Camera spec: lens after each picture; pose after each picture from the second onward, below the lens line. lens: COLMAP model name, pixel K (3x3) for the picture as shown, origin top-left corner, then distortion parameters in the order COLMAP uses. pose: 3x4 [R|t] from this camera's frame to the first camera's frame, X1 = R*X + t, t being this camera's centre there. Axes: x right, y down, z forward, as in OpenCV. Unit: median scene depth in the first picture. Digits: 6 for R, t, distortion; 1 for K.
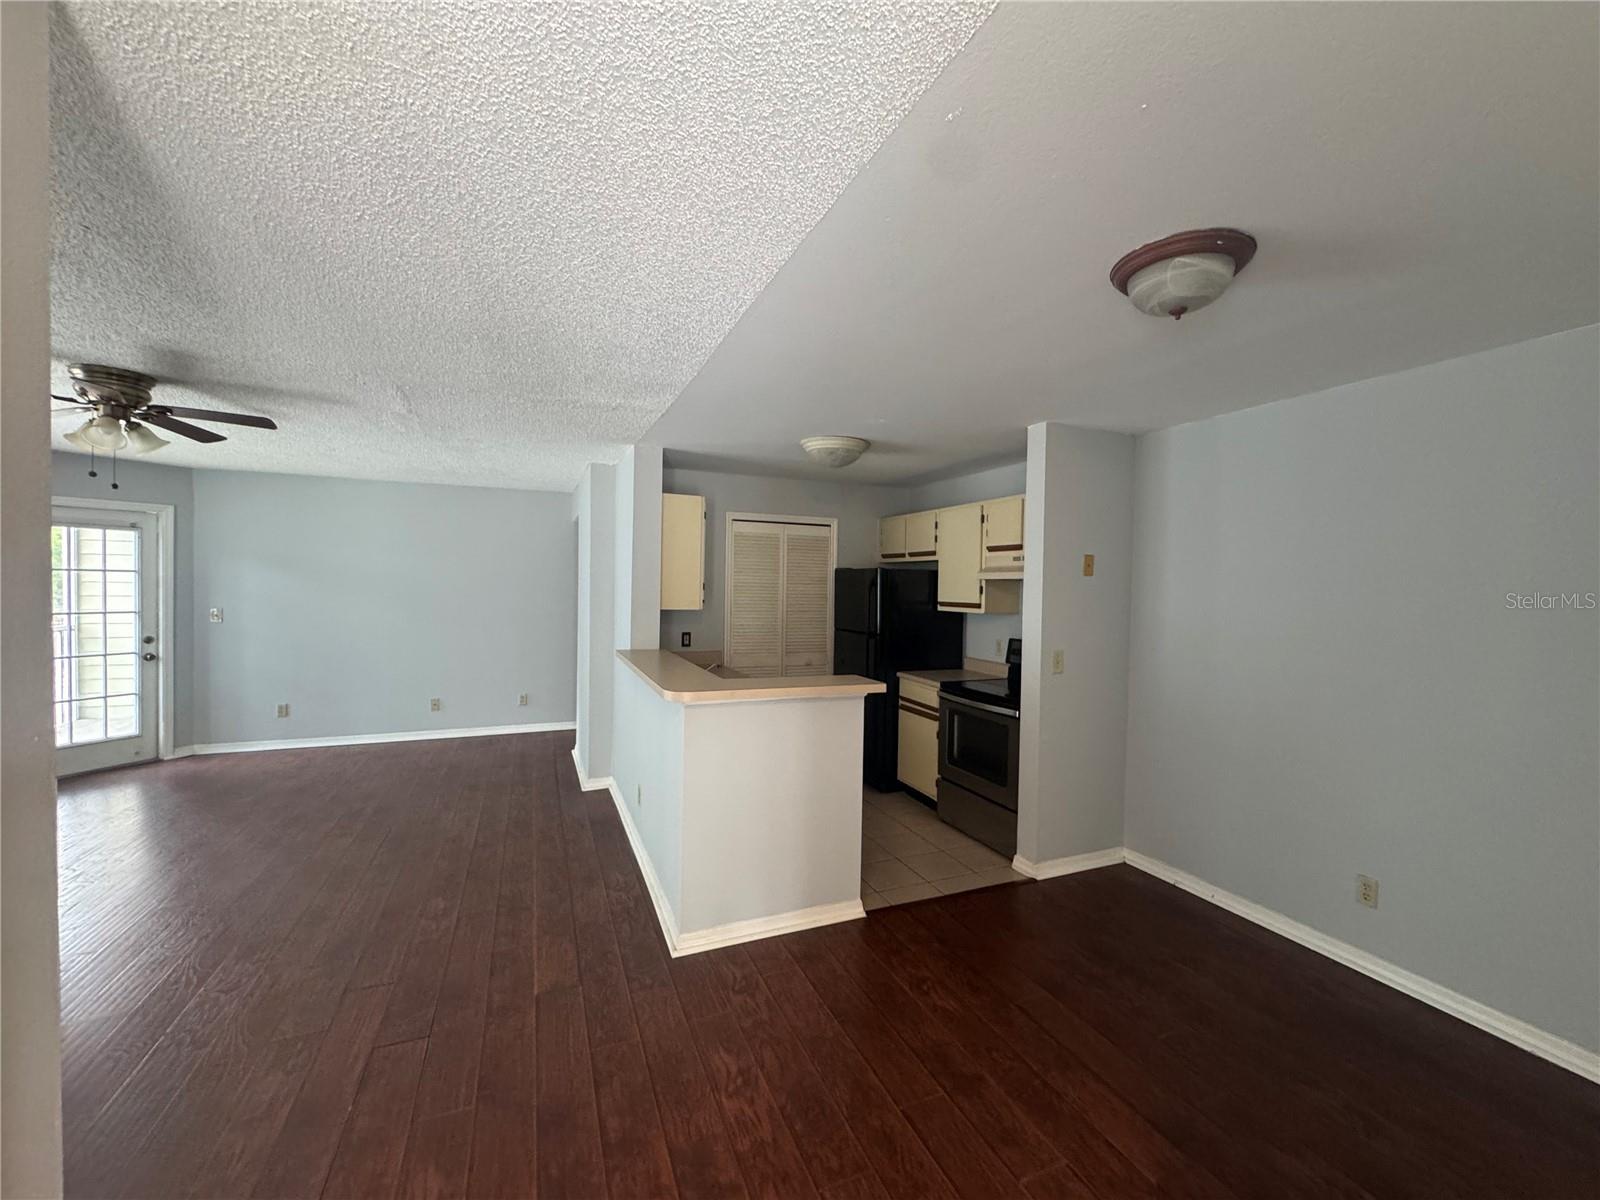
lens RADIAL K [[639.8, 0, 801.3], [0, 639.8, 596.8], [0, 0, 1]] dist [-0.002582, -0.000009]
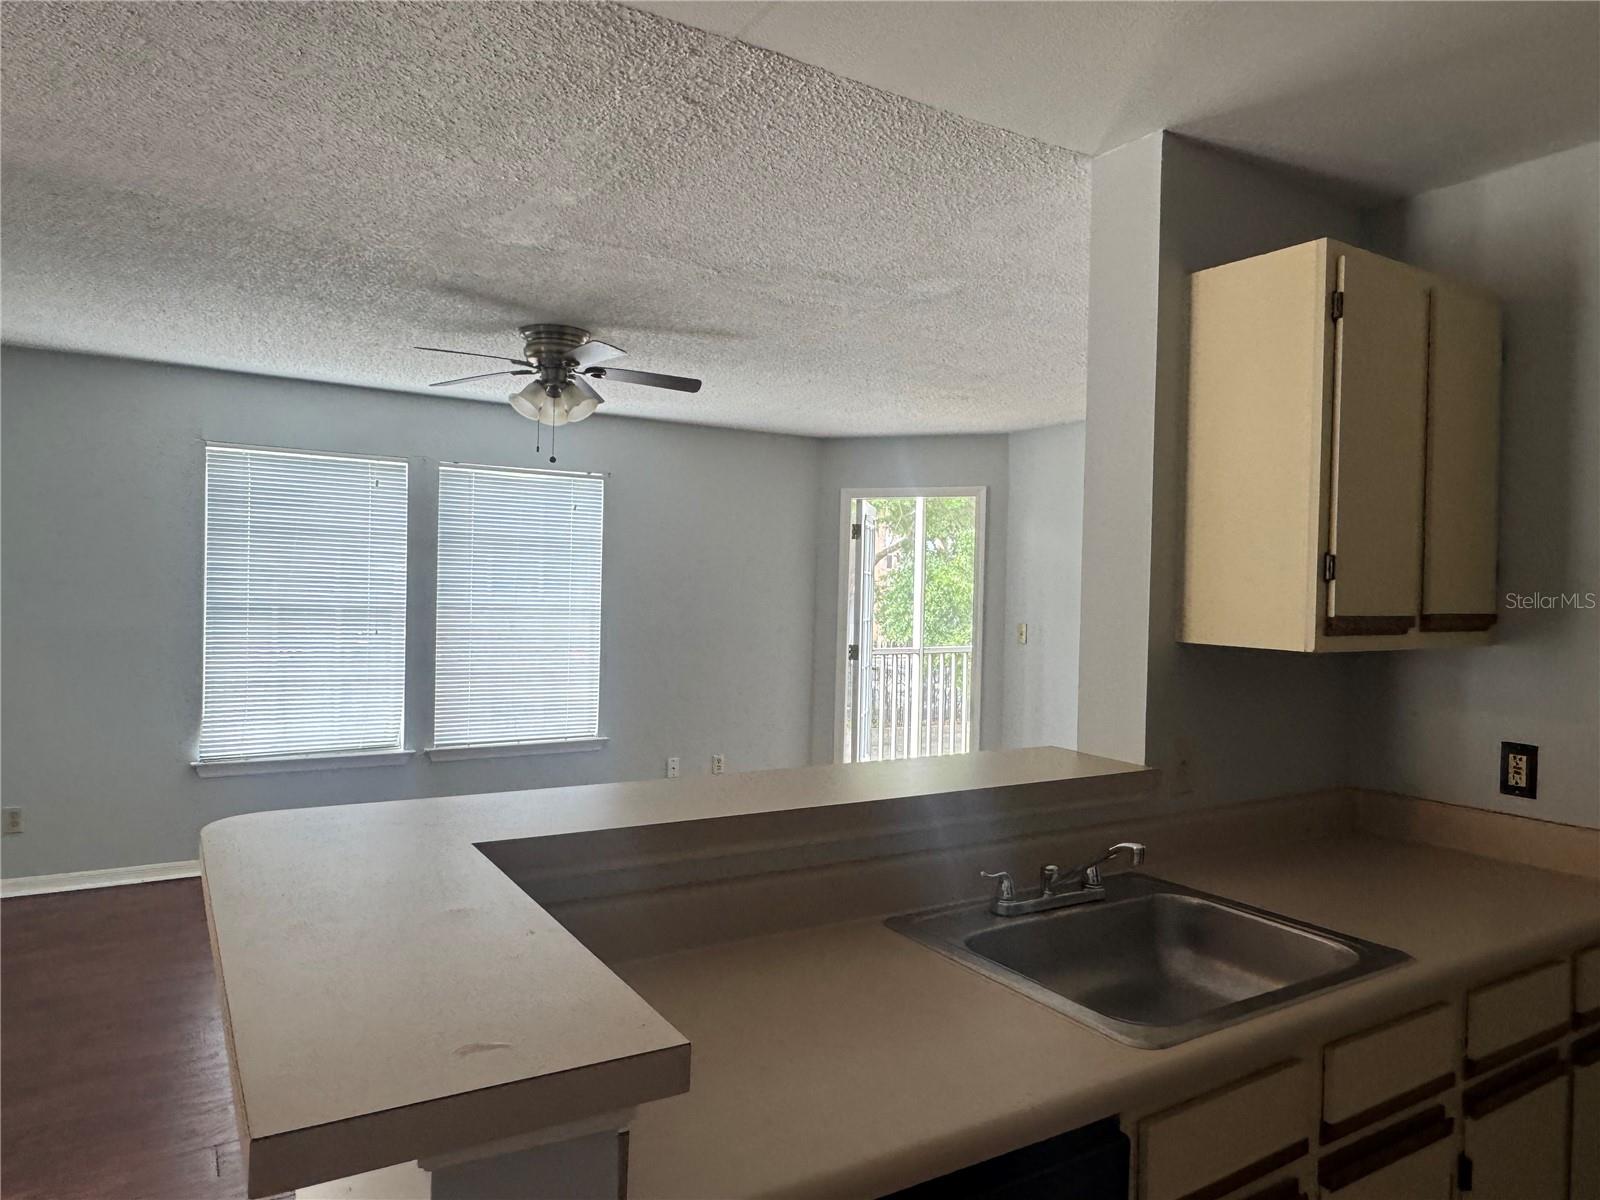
lens RADIAL K [[1044.2, 0, 800.0], [0, 1044.2, 600.0], [0, 0, 1]] dist [-0.007055, -0.004353]
pose [[0.155425, 0.000976, -0.987847, 0.223064], [-0.037590, 0.999281, -0.004927, 0.007613], [0.987132, 0.037899, 0.155350, 0.640545]]
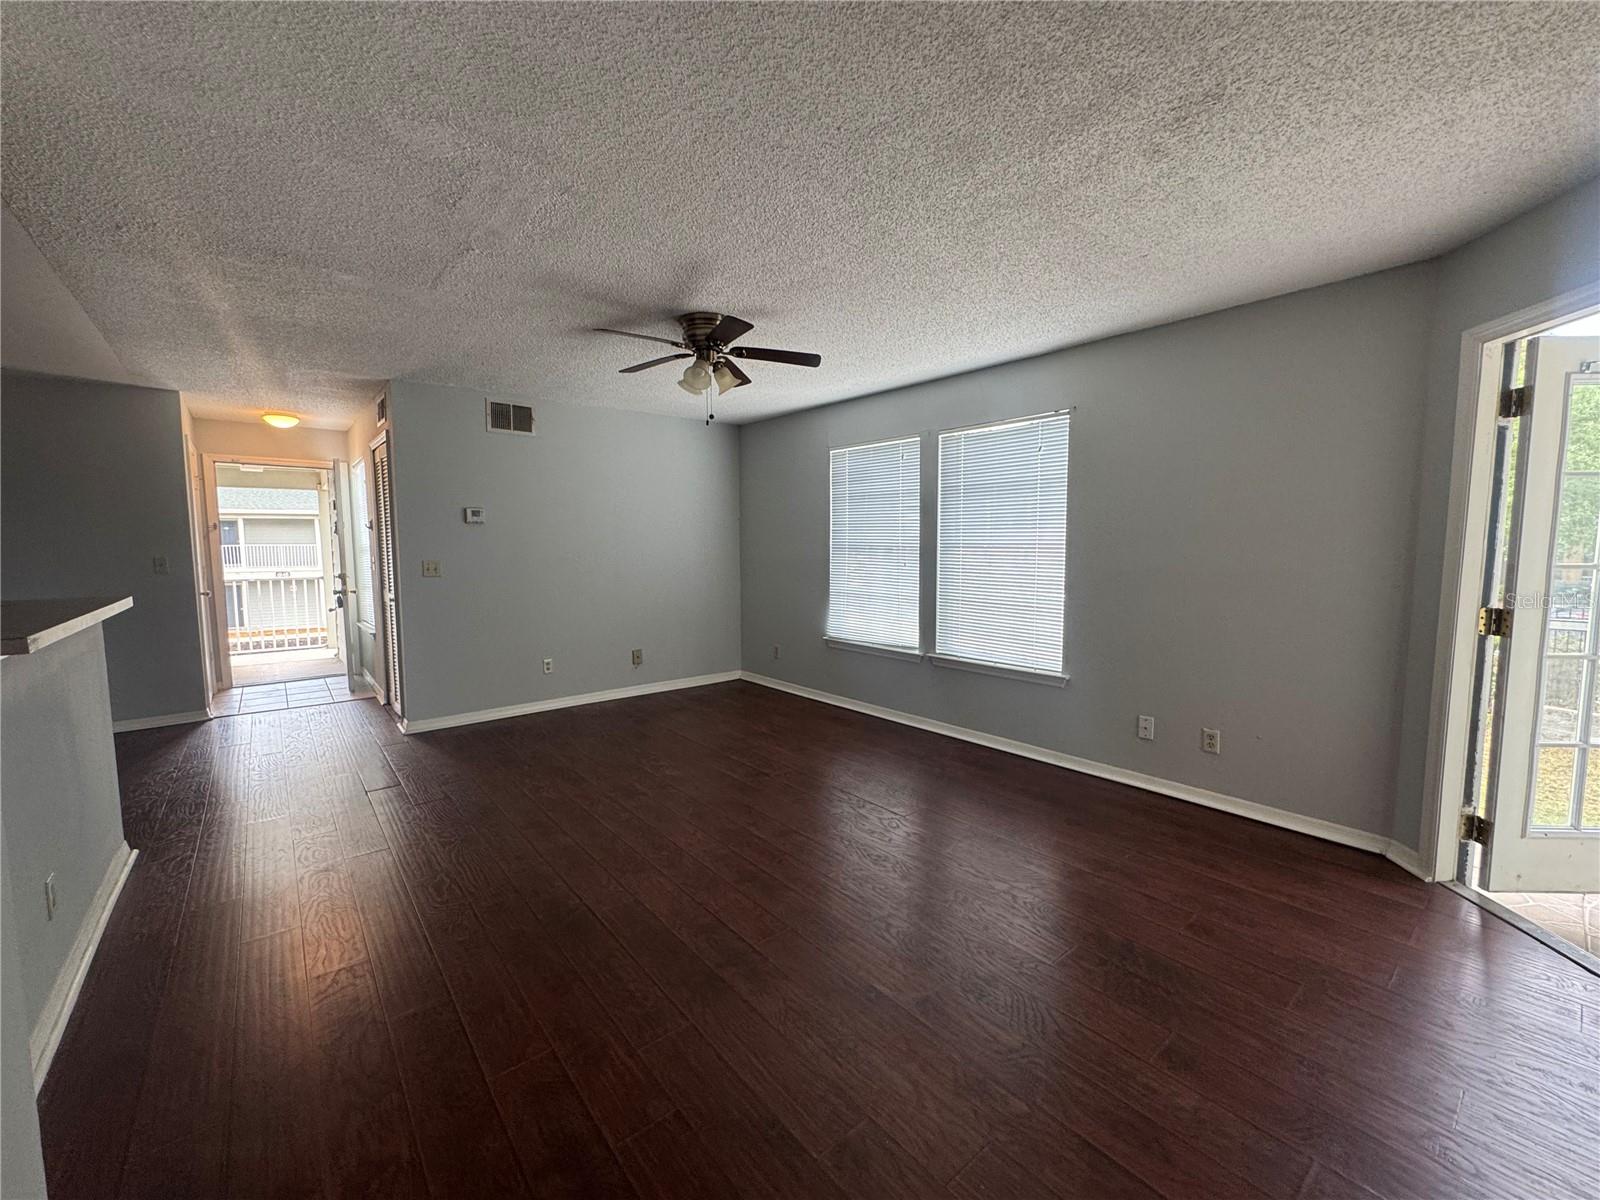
lens RADIAL K [[647.9, 0, 802.7], [0, 647.9, 596.6], [0, 0, 1]] dist [0.000526, -0.000313]
pose [[-0.955551, 0.012128, -0.294575, -0.512220], [-0.016874, 0.995266, 0.095713, 0.011149], [0.294341, 0.096430, -0.950823, 1.240704]]
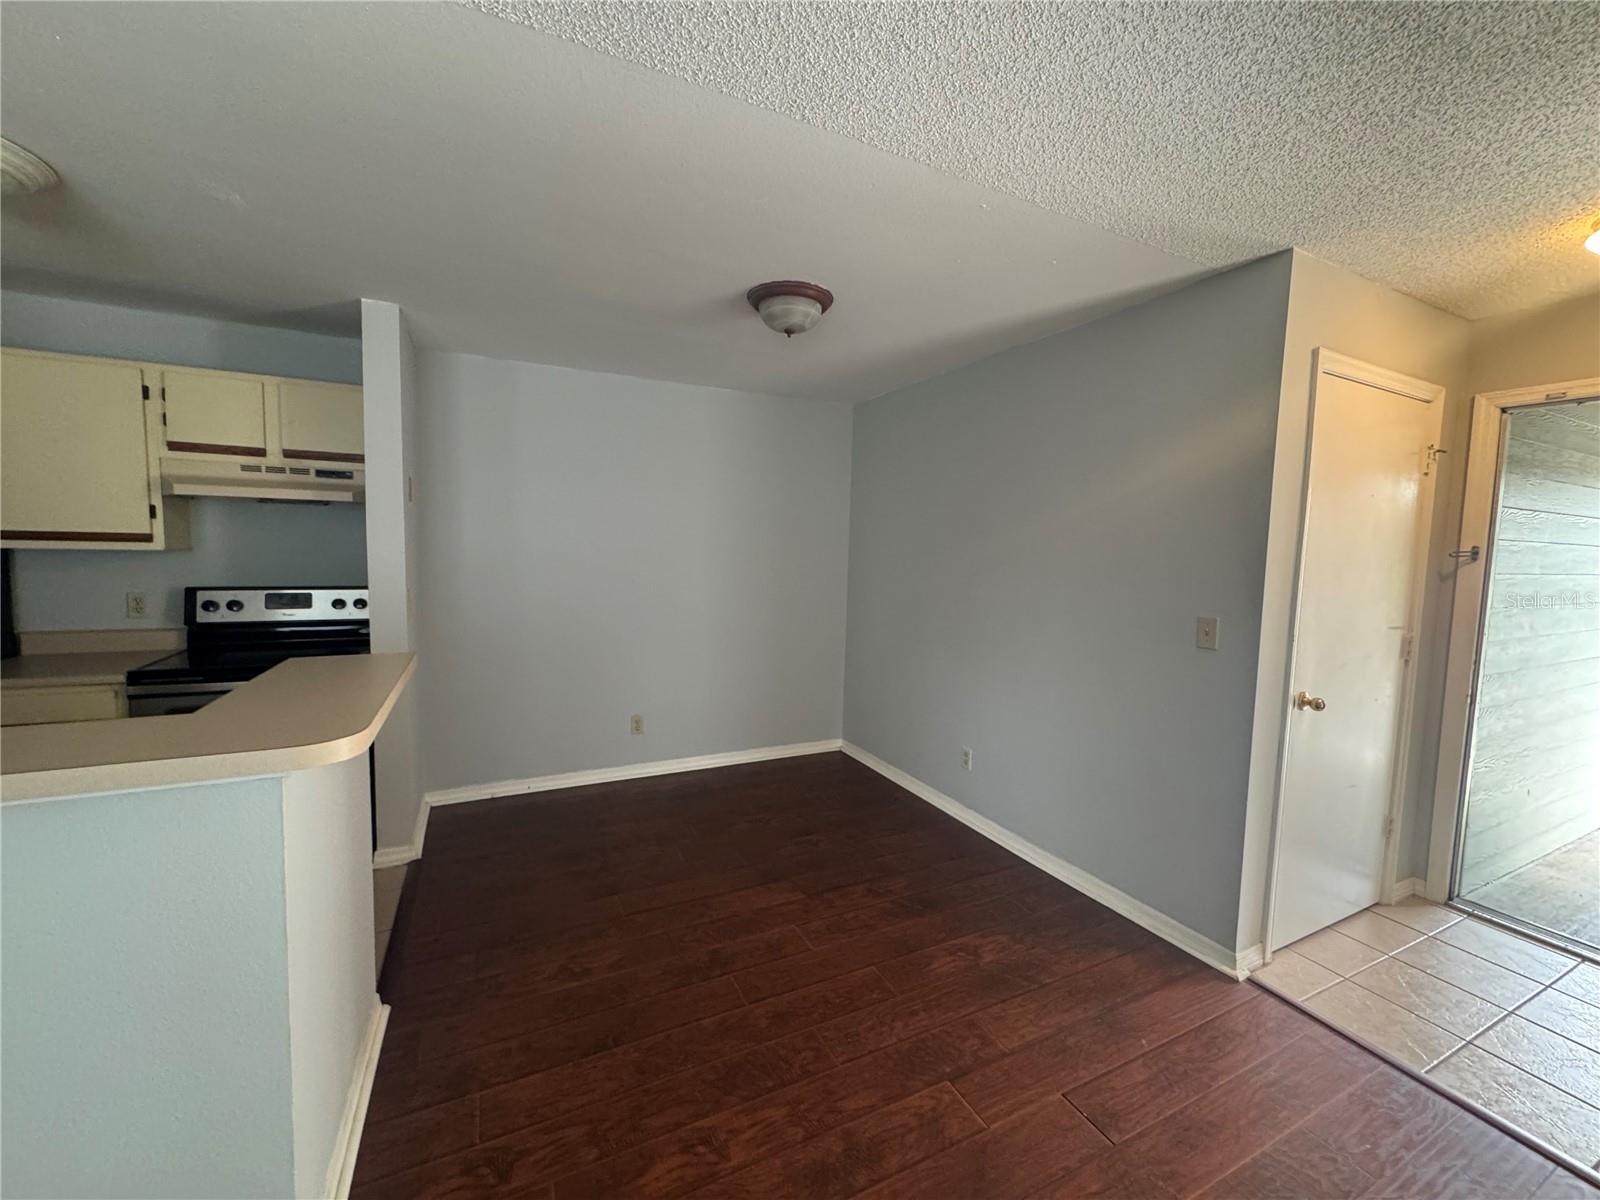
lens RADIAL K [[639.8, 0, 801.3], [0, 639.8, 596.8], [0, 0, 1]] dist [-0.002582, -0.000009]
pose [[-0.056842, -0.097564, 0.993605, -0.329177], [-0.009608, 0.995221, 0.097173, 0.004708], [-0.998337, -0.004023, -0.057508, 0.375847]]
